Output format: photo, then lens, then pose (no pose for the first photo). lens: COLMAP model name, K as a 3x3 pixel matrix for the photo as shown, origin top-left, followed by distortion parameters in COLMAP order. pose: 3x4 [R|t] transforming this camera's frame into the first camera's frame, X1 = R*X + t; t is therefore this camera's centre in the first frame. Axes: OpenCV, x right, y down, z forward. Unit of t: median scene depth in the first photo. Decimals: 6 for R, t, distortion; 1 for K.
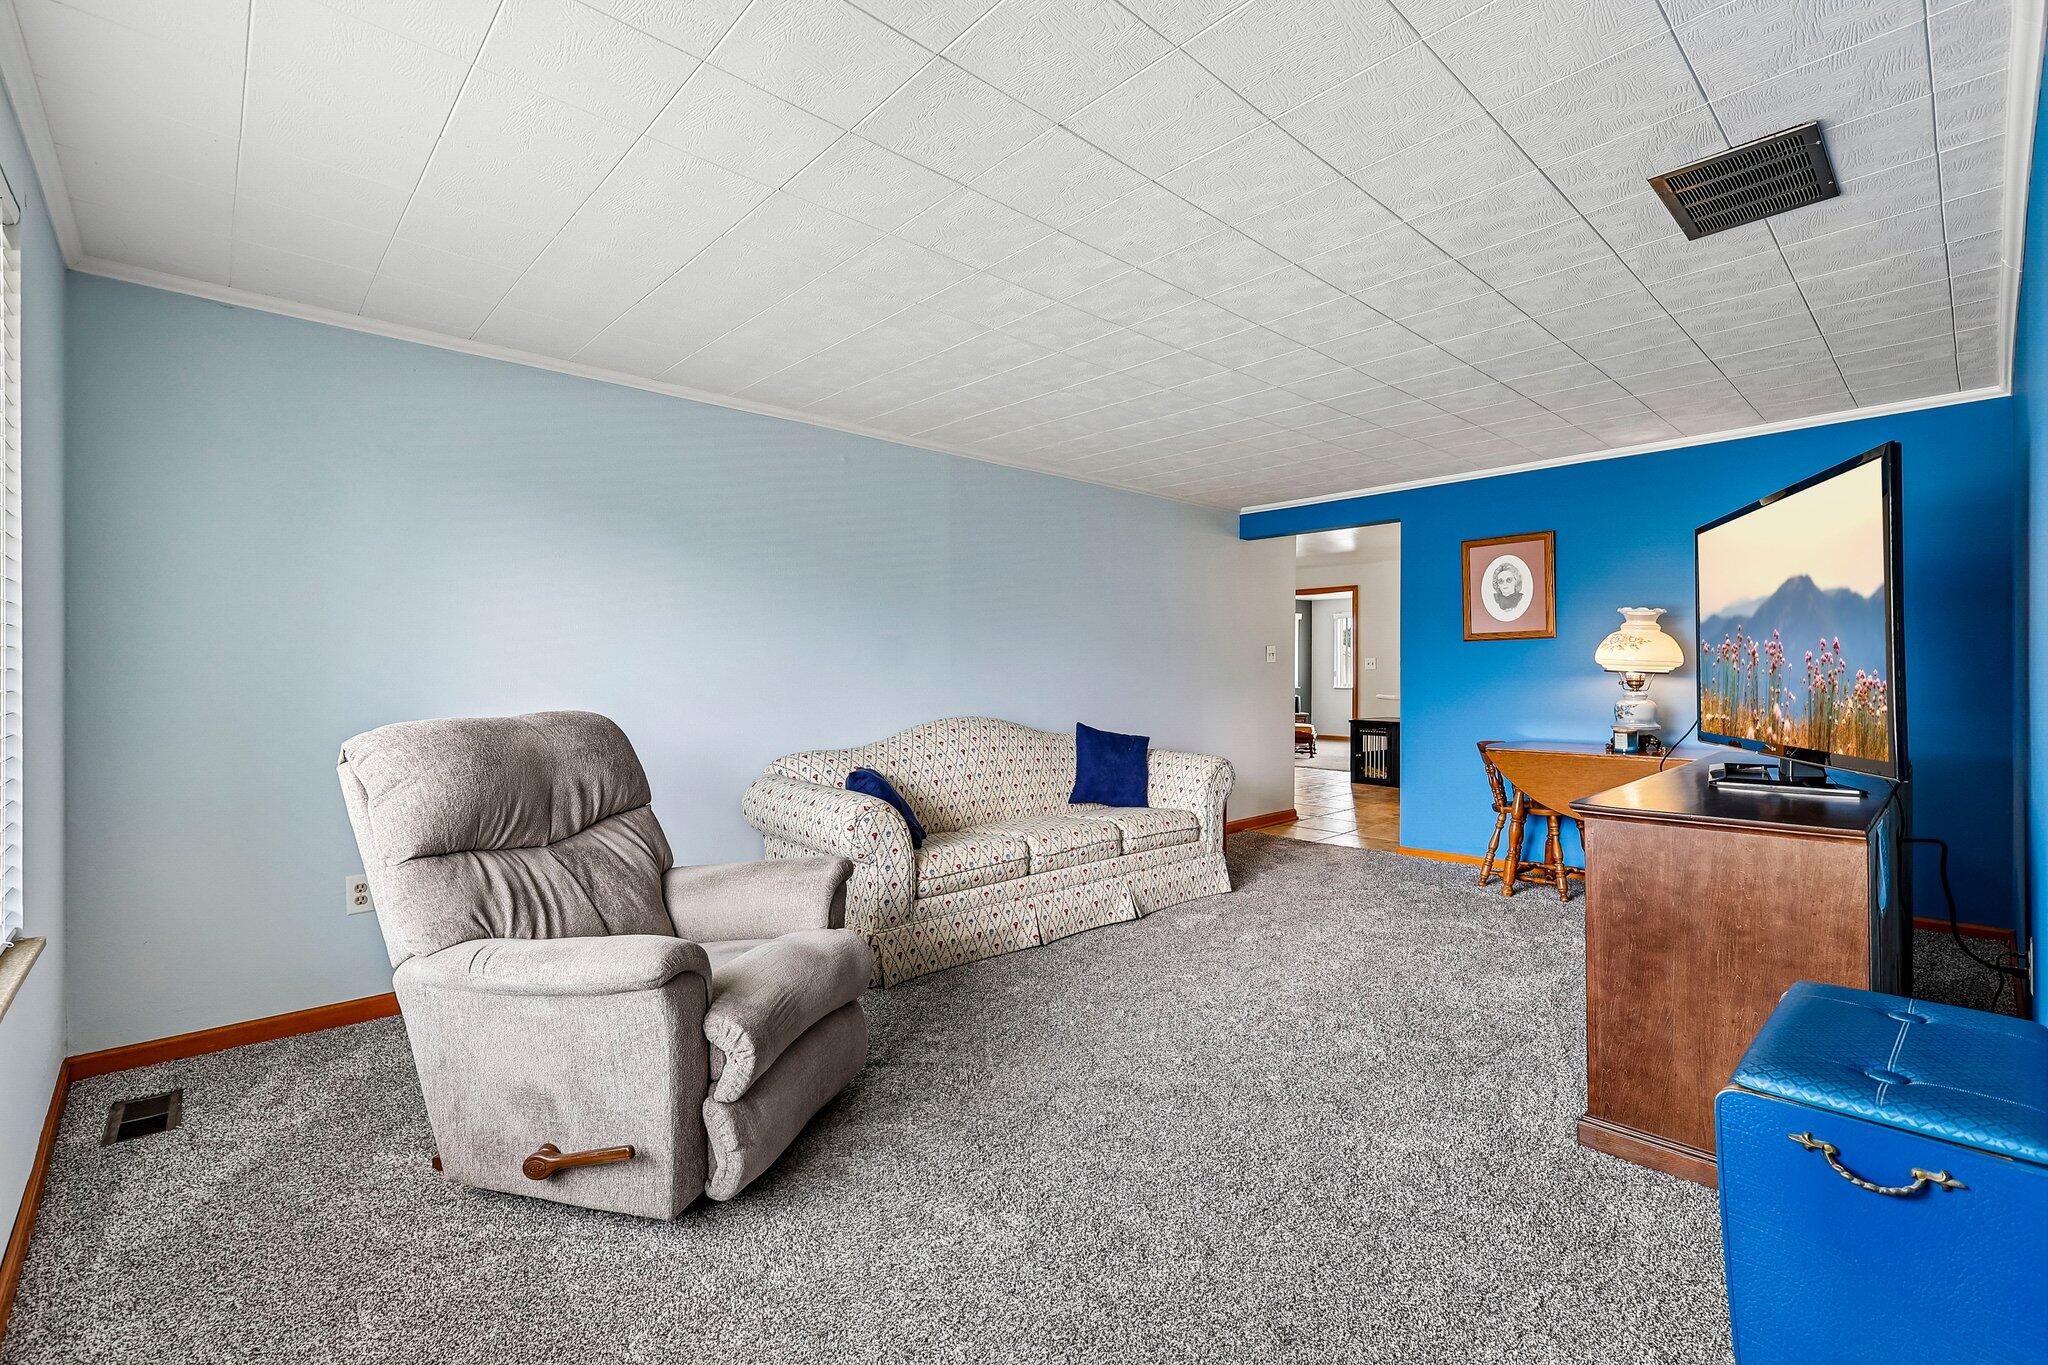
lens RADIAL K [[906.7, 0, 1023.0], [0, 906.7, 672.9], [0, 0, 1]] dist [0.001771, 0.000076]
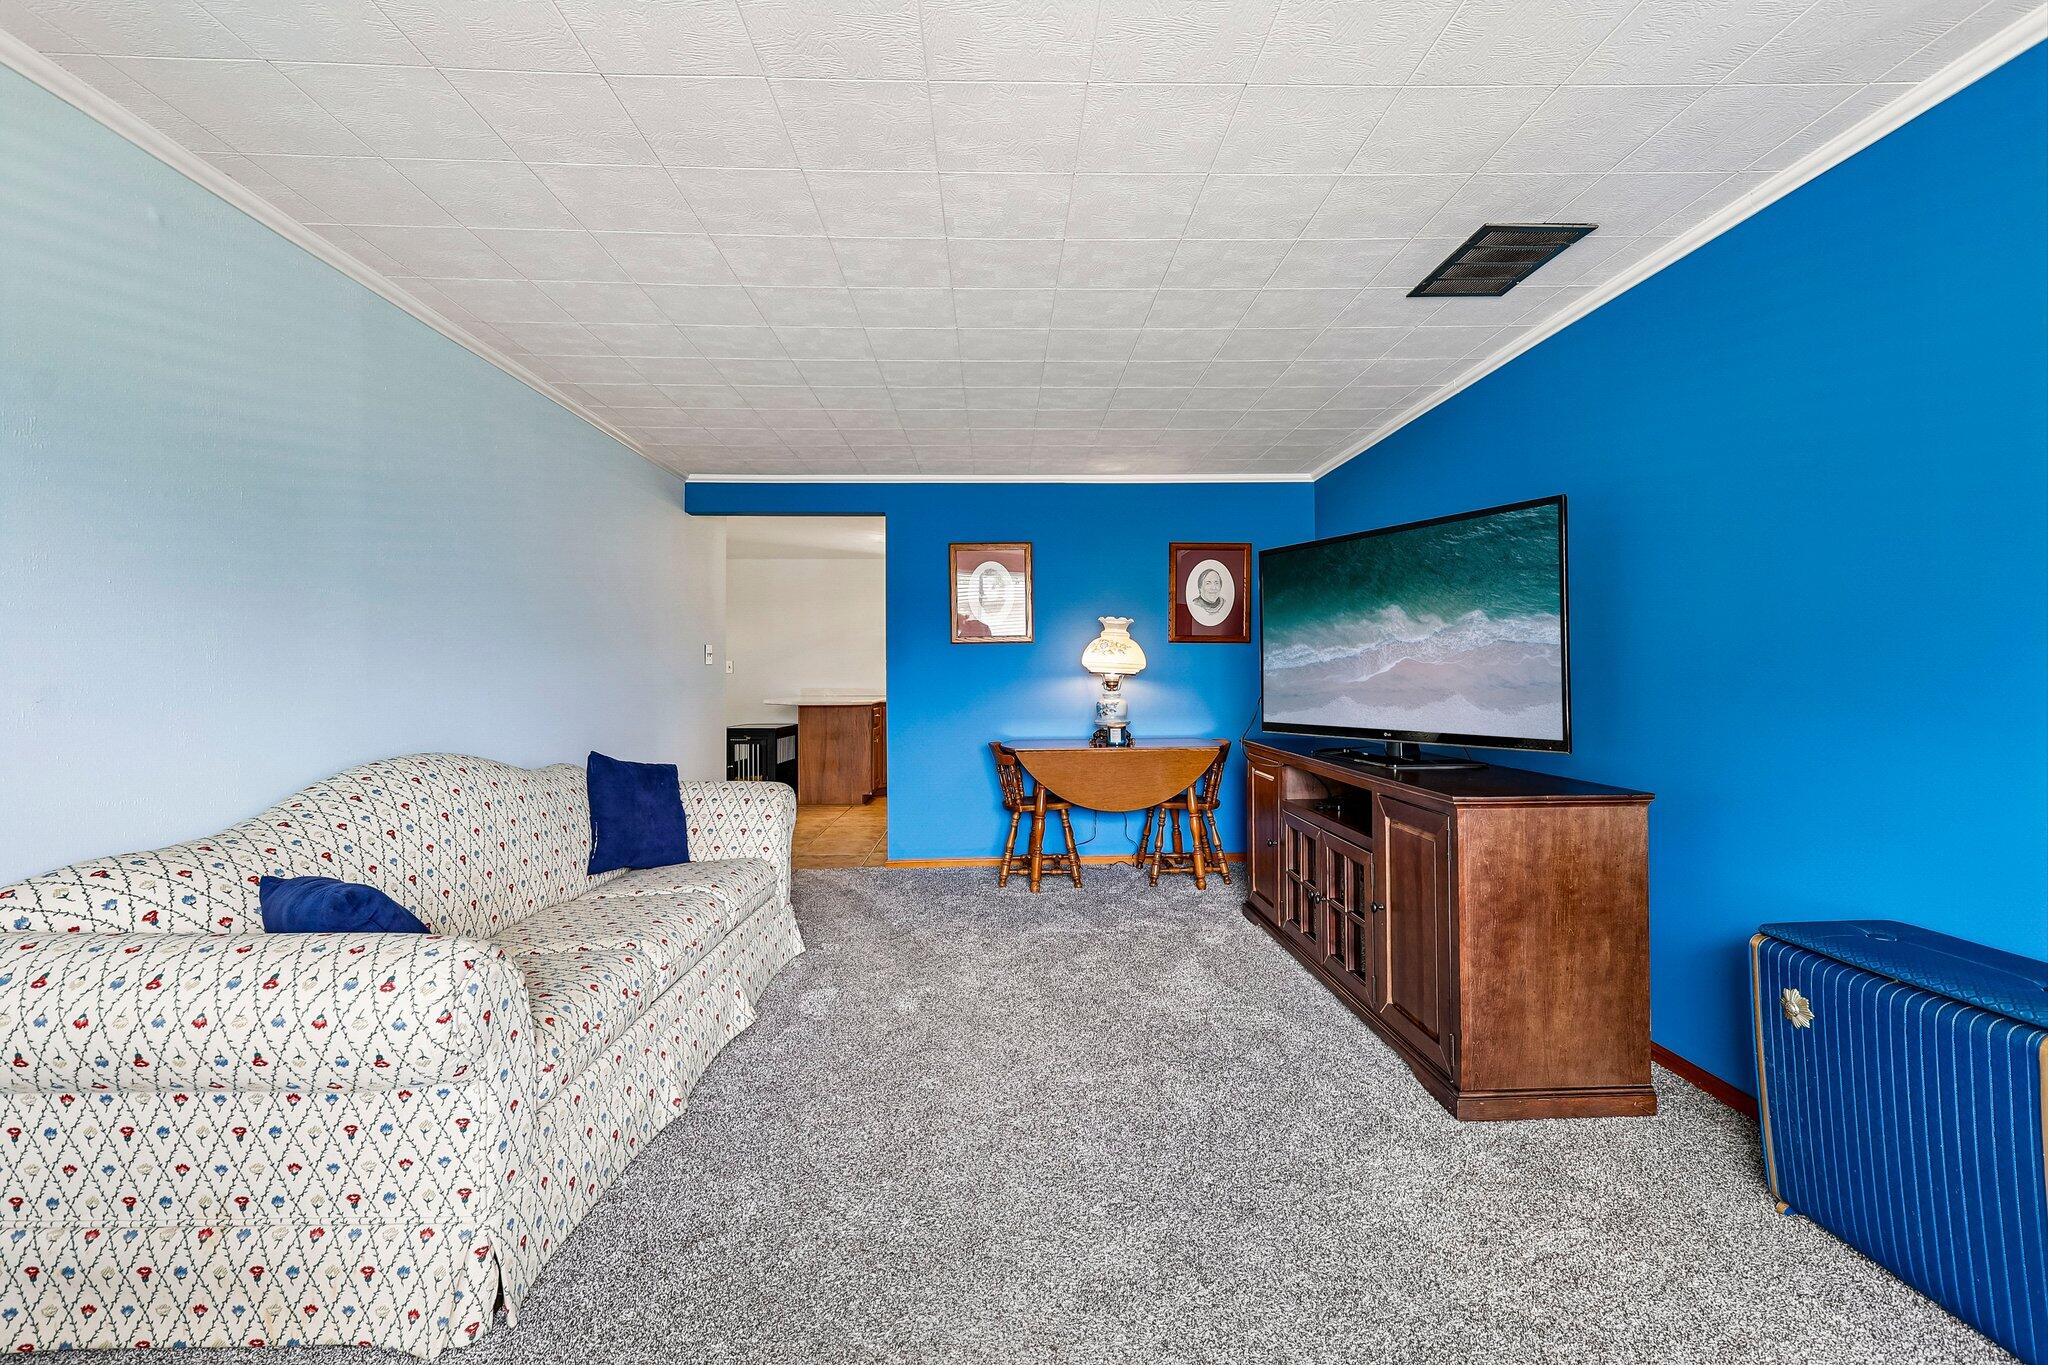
lens RADIAL K [[896.9, 0, 1023.1], [0, 896.9, 674.1], [0, 0, 1]] dist [0.005450, -0.000177]
pose [[0.649735, -0.001738, 0.760159, -0.409500], [0.005825, 0.999979, -0.002693, 0.002738], [-0.760139, 0.006177, 0.649731, 0.577541]]
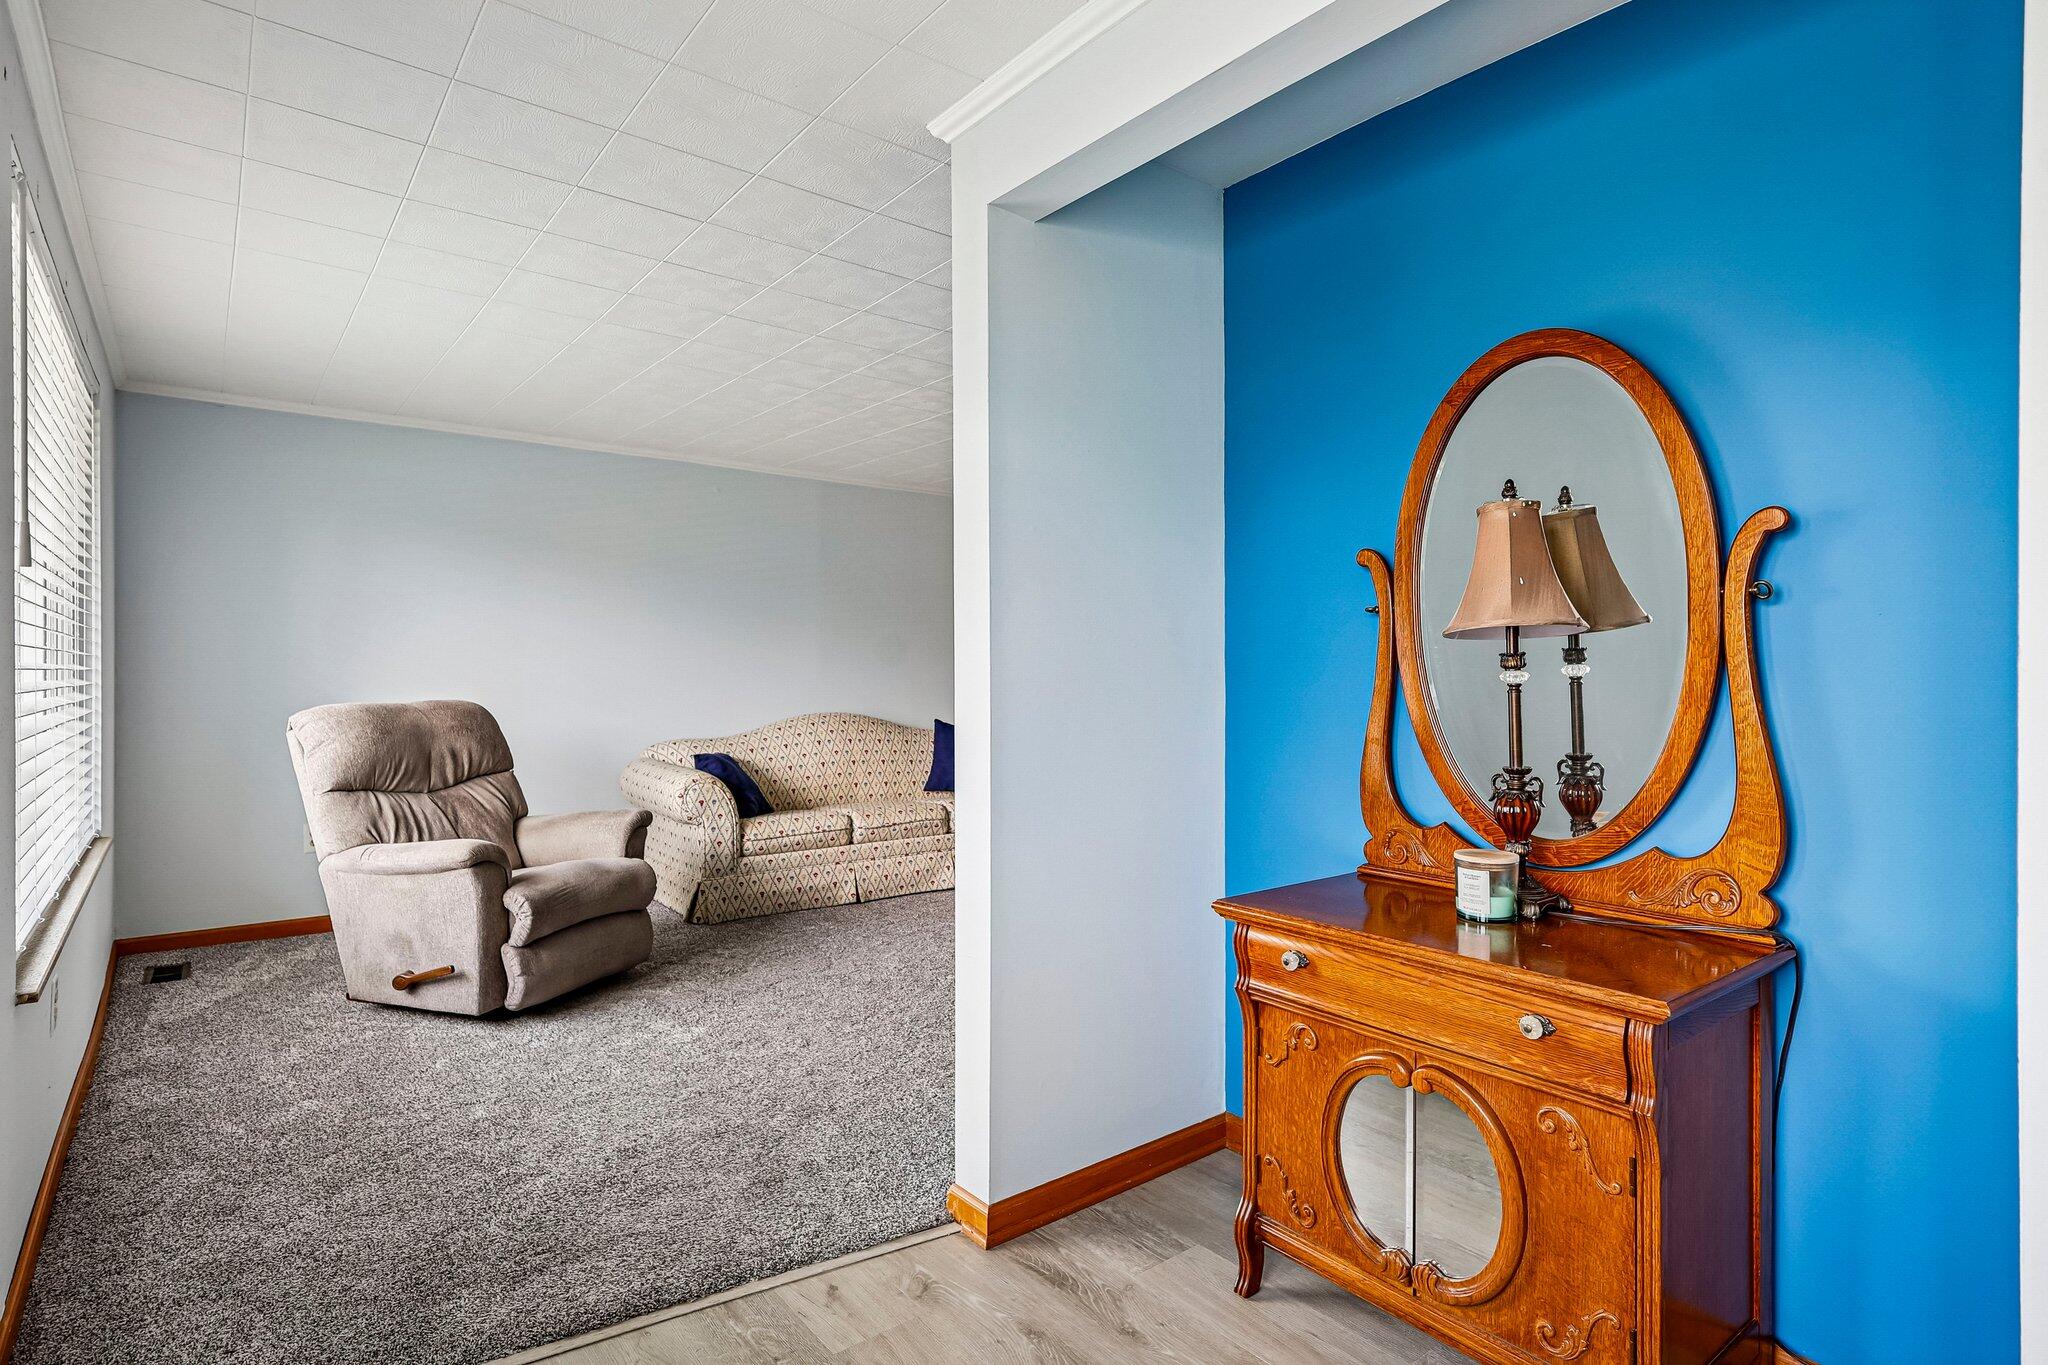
lens RADIAL K [[1089.4, 0, 1025.3], [0, 1089.4, 677.7], [0, 0, 1]] dist [0.004283, 0.001094]
pose [[0.996102, 0.003933, -0.088126, 0.503355], [-0.003703, 0.999989, 0.002777, 0.000056], [0.088135, -0.002440, 0.996106, -0.563455]]
